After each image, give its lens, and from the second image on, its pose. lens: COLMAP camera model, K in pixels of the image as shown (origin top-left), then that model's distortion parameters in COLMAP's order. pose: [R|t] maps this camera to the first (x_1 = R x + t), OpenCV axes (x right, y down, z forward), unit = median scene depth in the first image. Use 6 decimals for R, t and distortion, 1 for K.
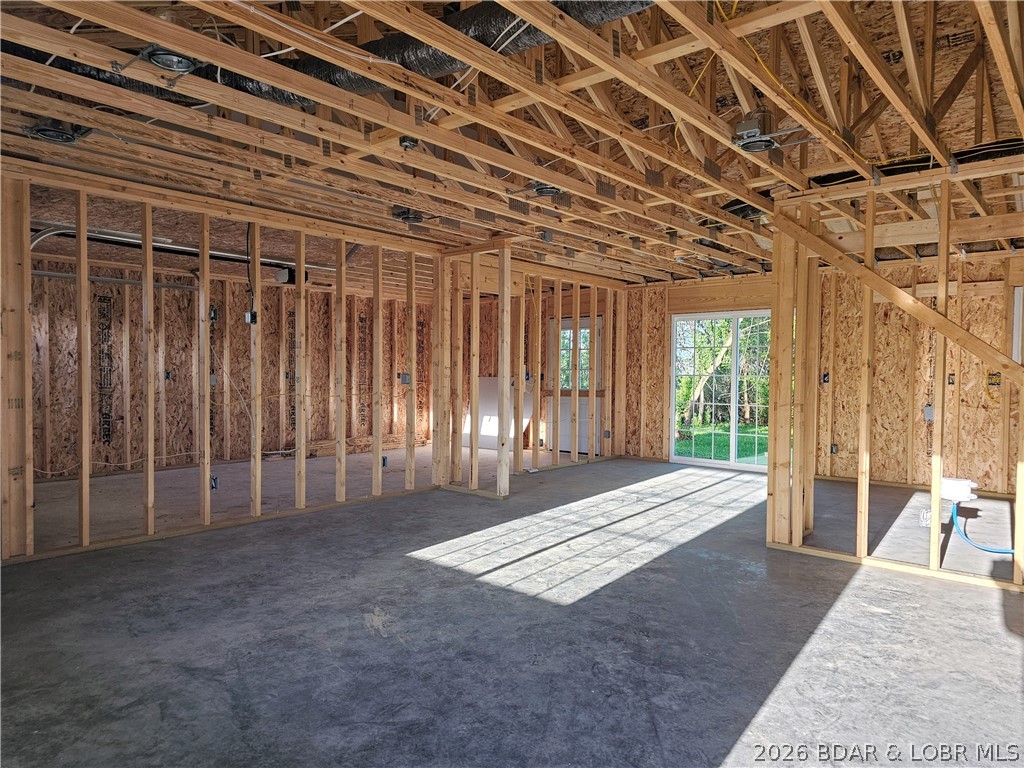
lens RADIAL K [[677.7, 0, 514.5], [0, 677.7, 389.7], [0, 0, 1]] dist [0.069925, -0.056706]
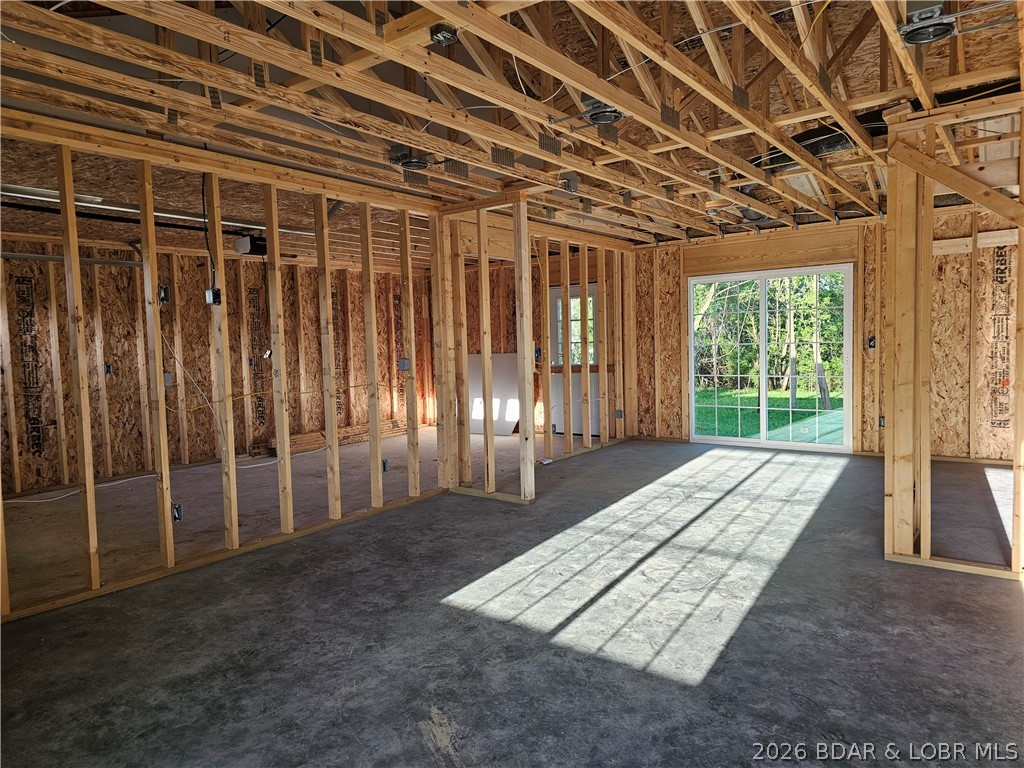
lens RADIAL K [[678.1, 0, 511.7], [0, 678.1, 381.3], [0, 0, 1]] dist [0.050962, -0.031192]
pose [[0.997359, -0.041357, 0.059706, -0.089755], [0.039423, 0.998670, 0.033215, -0.020015], [-0.061000, -0.030773, 0.997663, 0.185634]]
